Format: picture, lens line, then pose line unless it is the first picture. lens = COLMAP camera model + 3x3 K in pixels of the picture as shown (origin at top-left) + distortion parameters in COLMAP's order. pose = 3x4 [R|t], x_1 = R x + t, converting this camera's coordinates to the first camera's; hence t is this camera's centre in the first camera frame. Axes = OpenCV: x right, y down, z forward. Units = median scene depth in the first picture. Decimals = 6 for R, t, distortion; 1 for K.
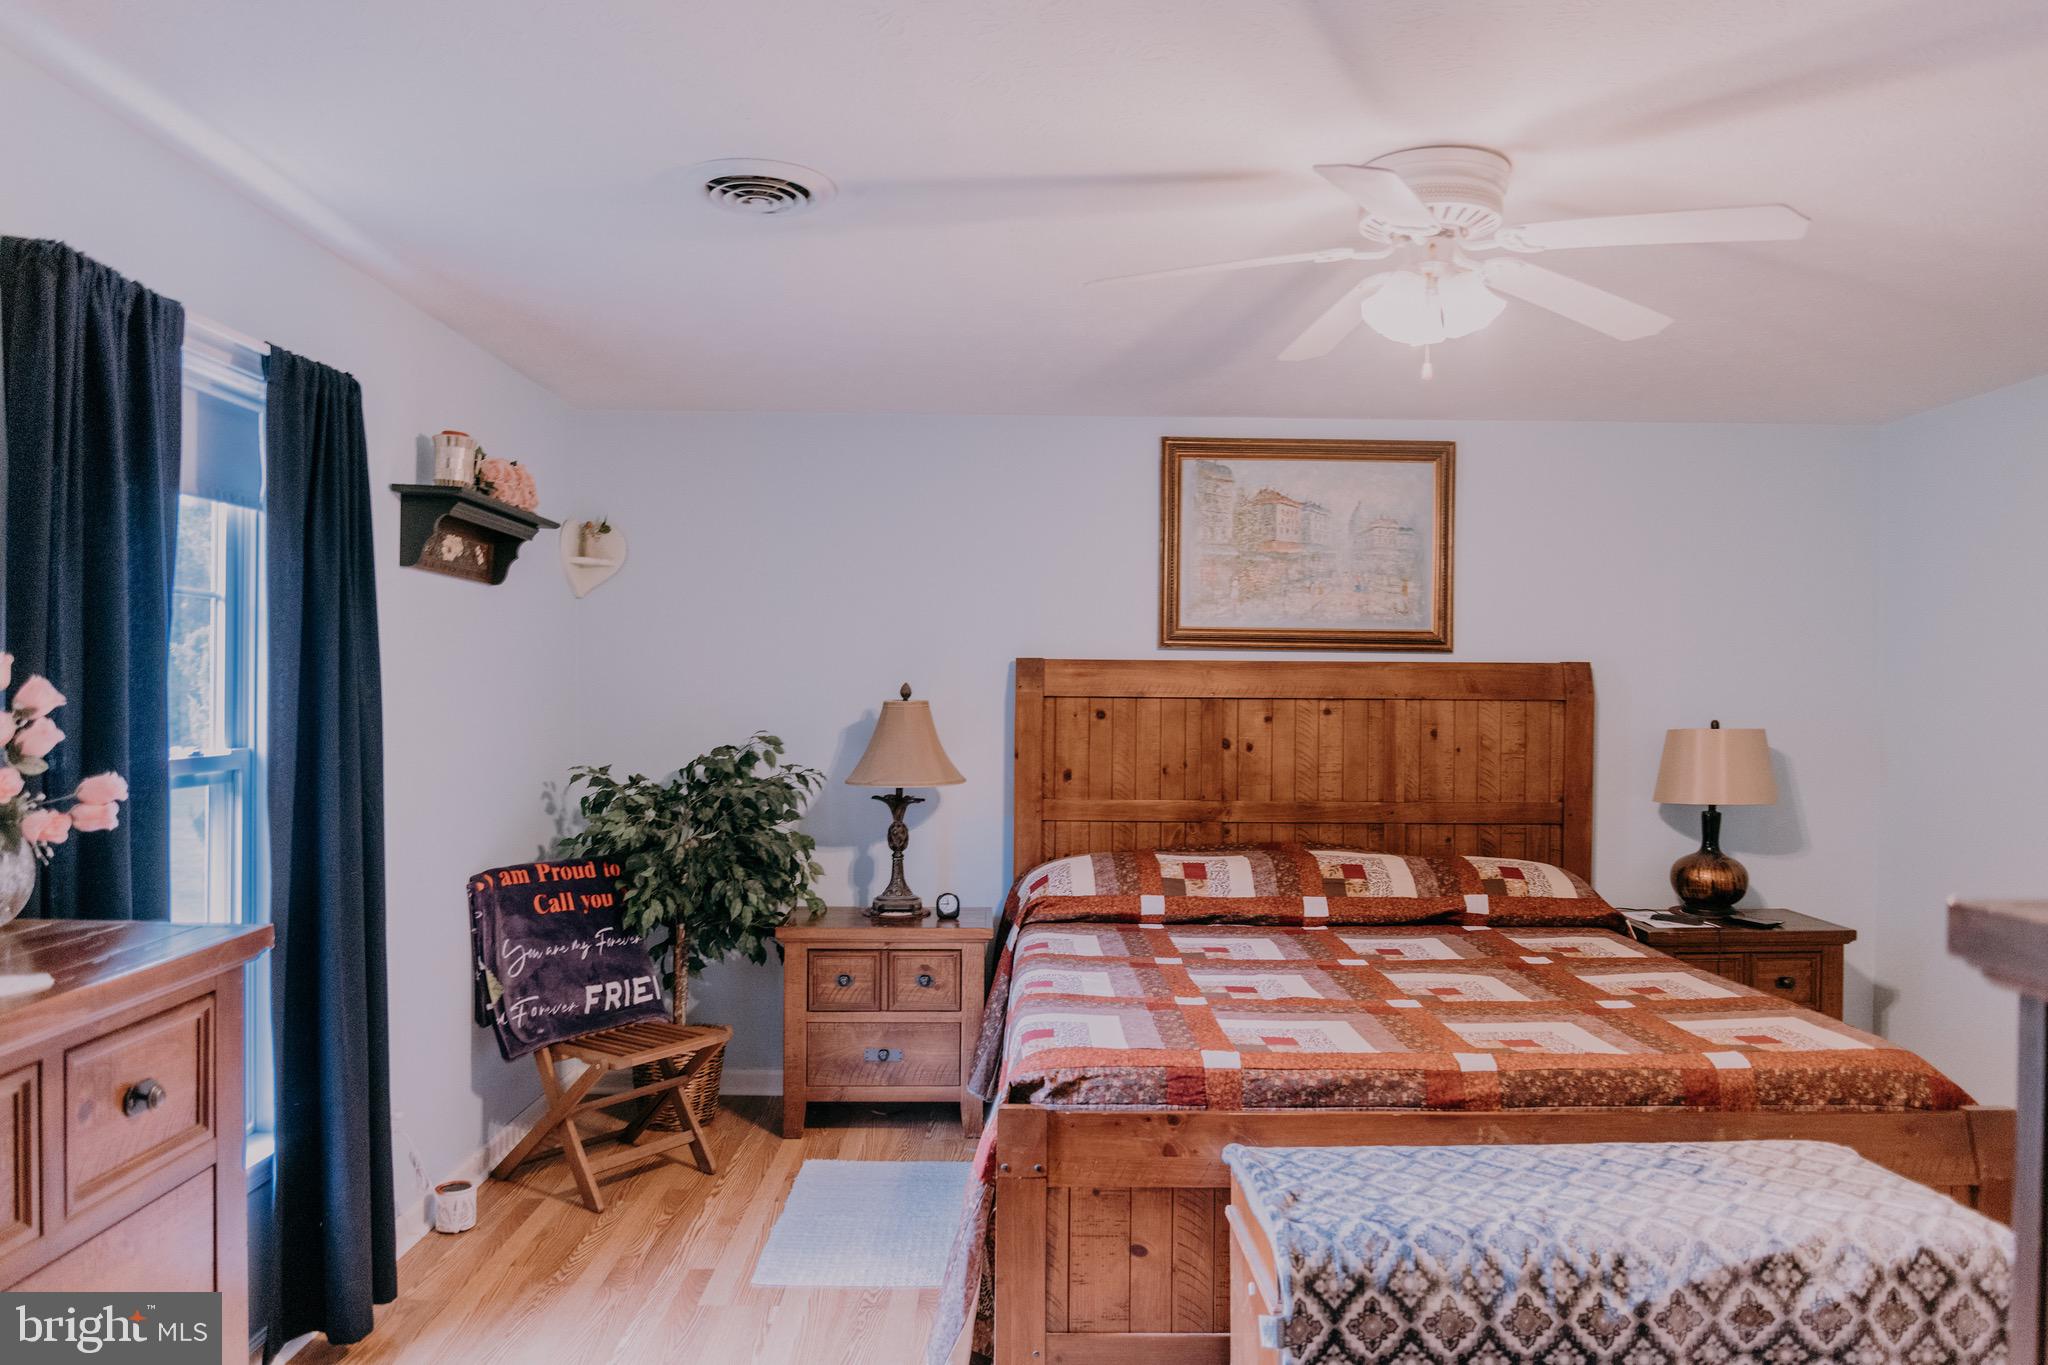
lens RADIAL K [[1375.8, 0, 1016.5], [0, 1375.8, 688.6], [0, 0, 1]] dist [-0.004733, -0.018923]
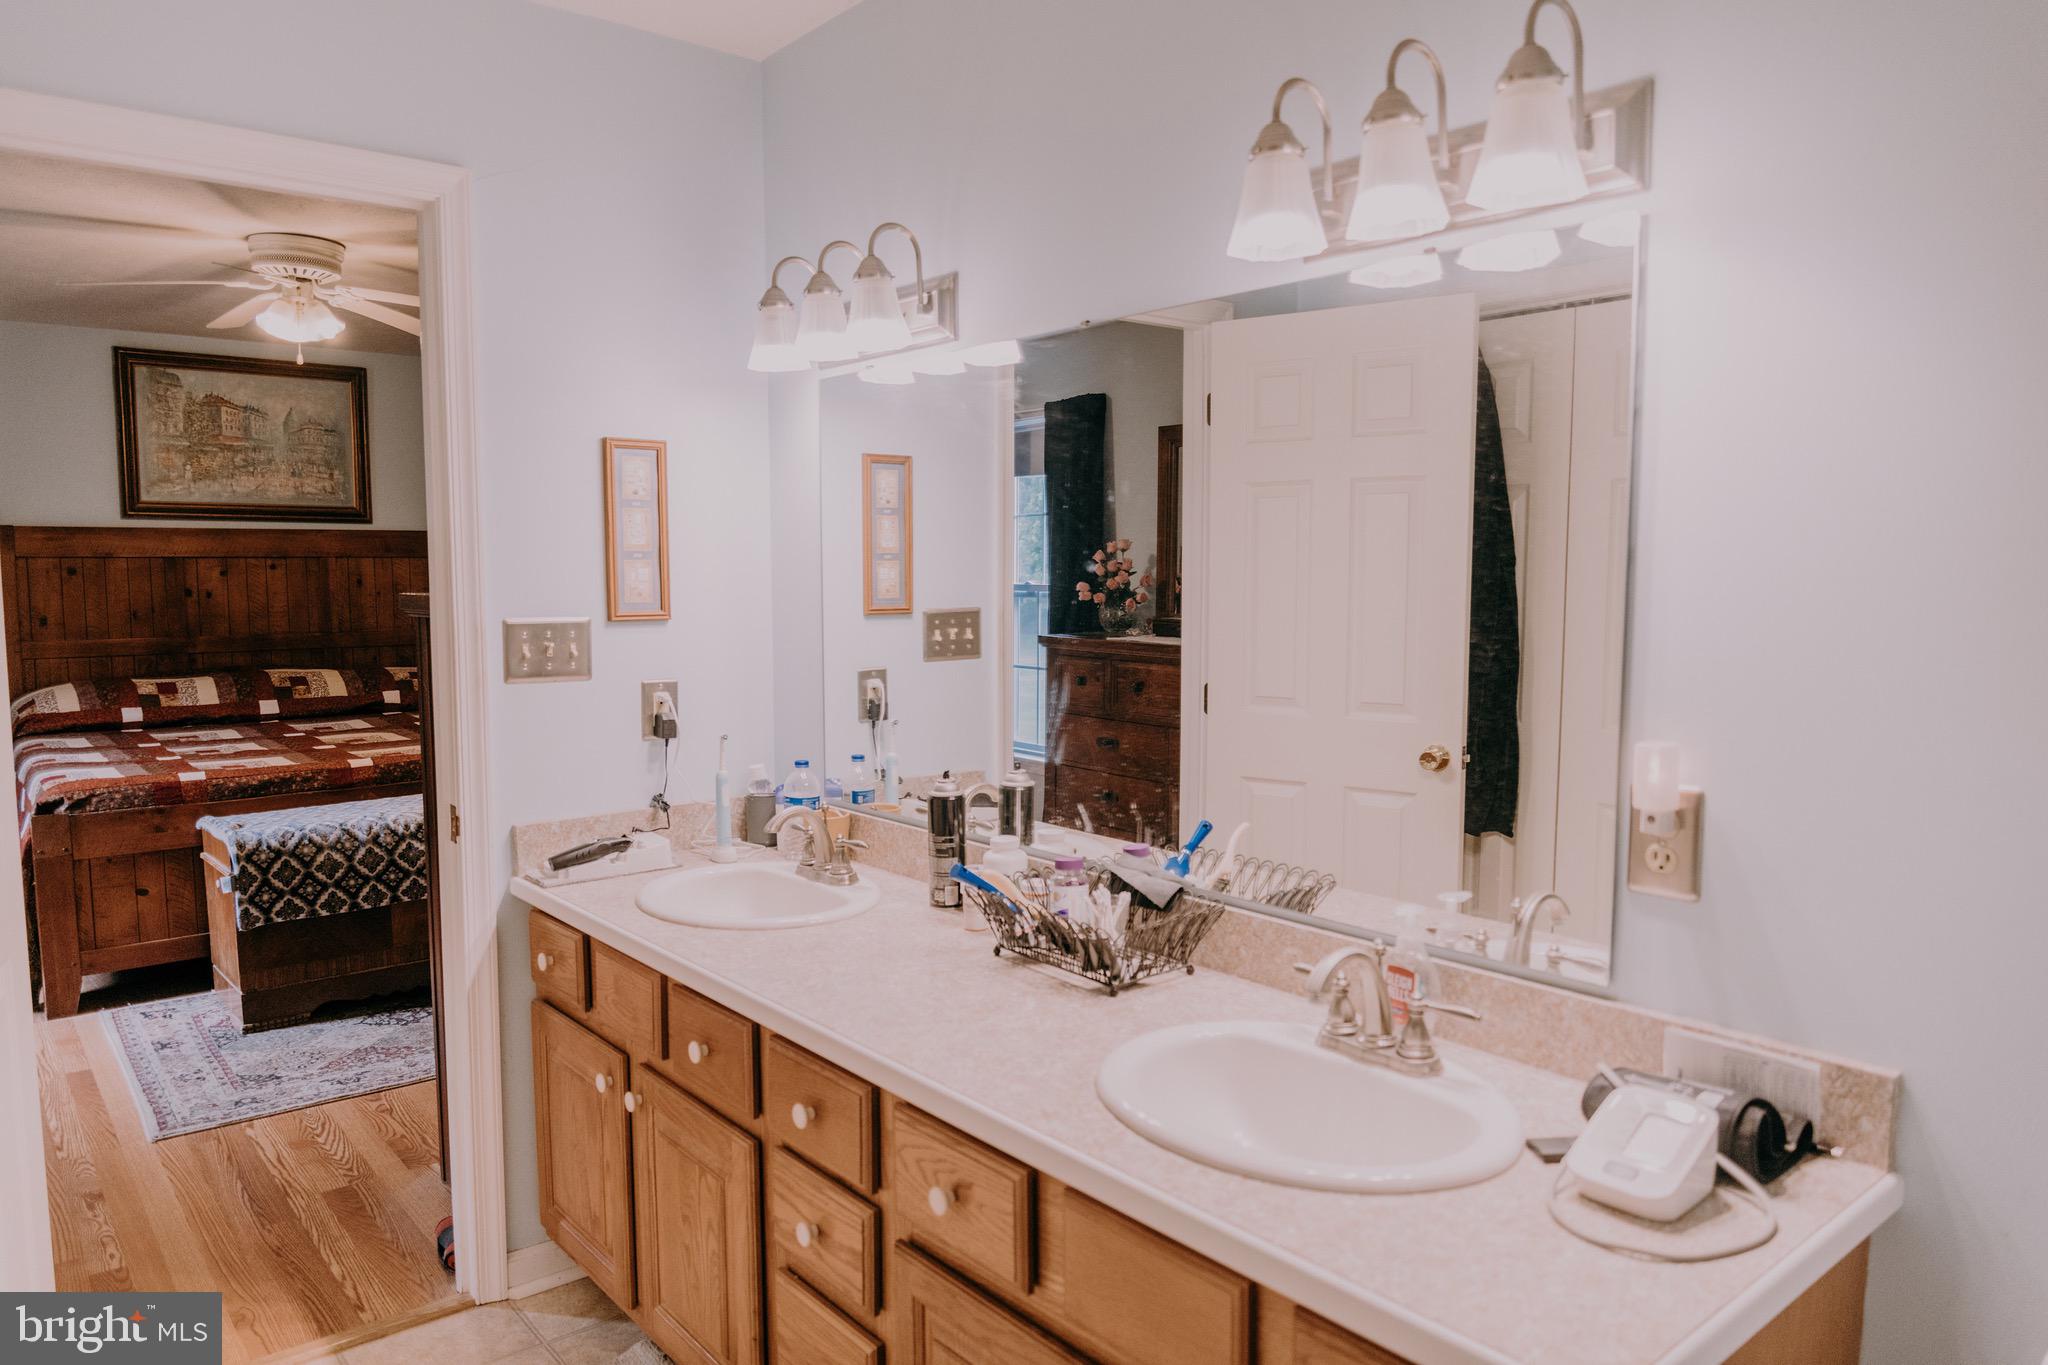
lens RADIAL K [[1375.8, 0, 1016.8], [0, 1375.8, 697.9], [0, 0, 1]] dist [-0.004733, -0.018923]
pose [[0.773268, -0.070699, 0.630125, -0.066020], [0.006765, 0.994628, 0.103295, 0.011122], [-0.634043, -0.075612, 0.769592, -0.509402]]
